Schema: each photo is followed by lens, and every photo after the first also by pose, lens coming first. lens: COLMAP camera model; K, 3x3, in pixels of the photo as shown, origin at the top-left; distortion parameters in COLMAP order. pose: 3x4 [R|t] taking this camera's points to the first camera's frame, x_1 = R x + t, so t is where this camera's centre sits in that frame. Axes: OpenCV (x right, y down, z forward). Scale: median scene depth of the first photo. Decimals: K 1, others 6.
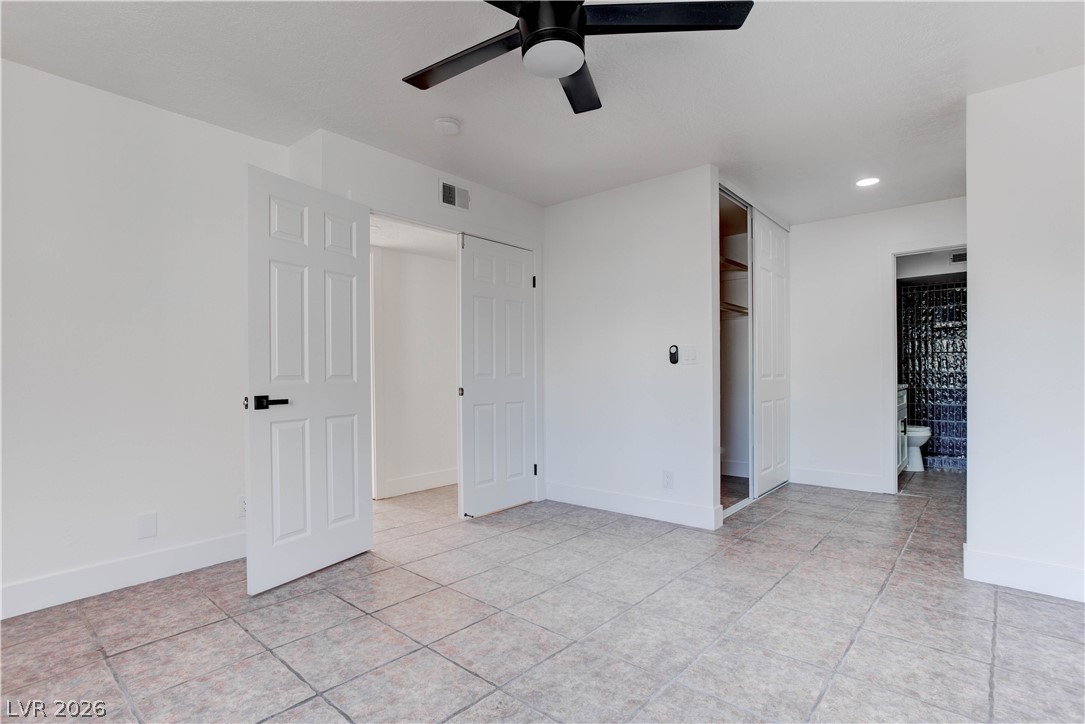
lens RADIAL K [[527.3, 0, 550.0], [0, 527.3, 376.5], [0, 0, 1]] dist [-0.052850, 0.036737]
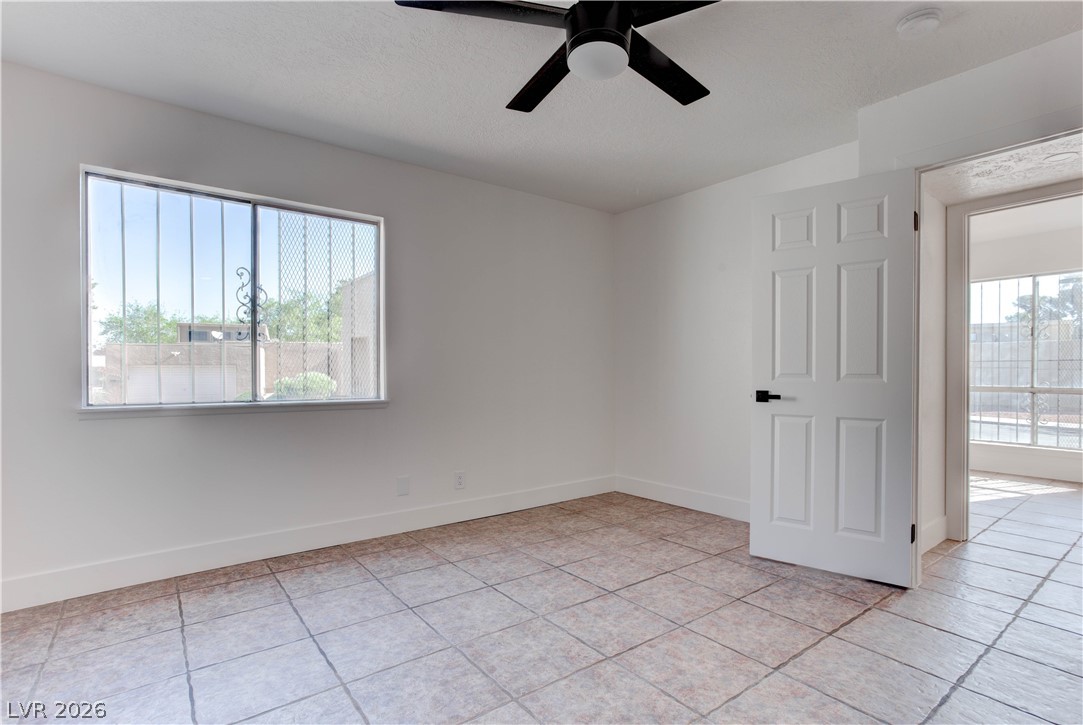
lens RADIAL K [[526.3, 0, 549.0], [0, 526.3, 377.0], [0, 0, 1]] dist [-0.052850, 0.036737]
pose [[-0.199149, 0.009046, -0.979927, 0.812020], [-0.007079, 0.999918, 0.010669, -0.003537], [0.979944, 0.009062, -0.199069, 0.889506]]
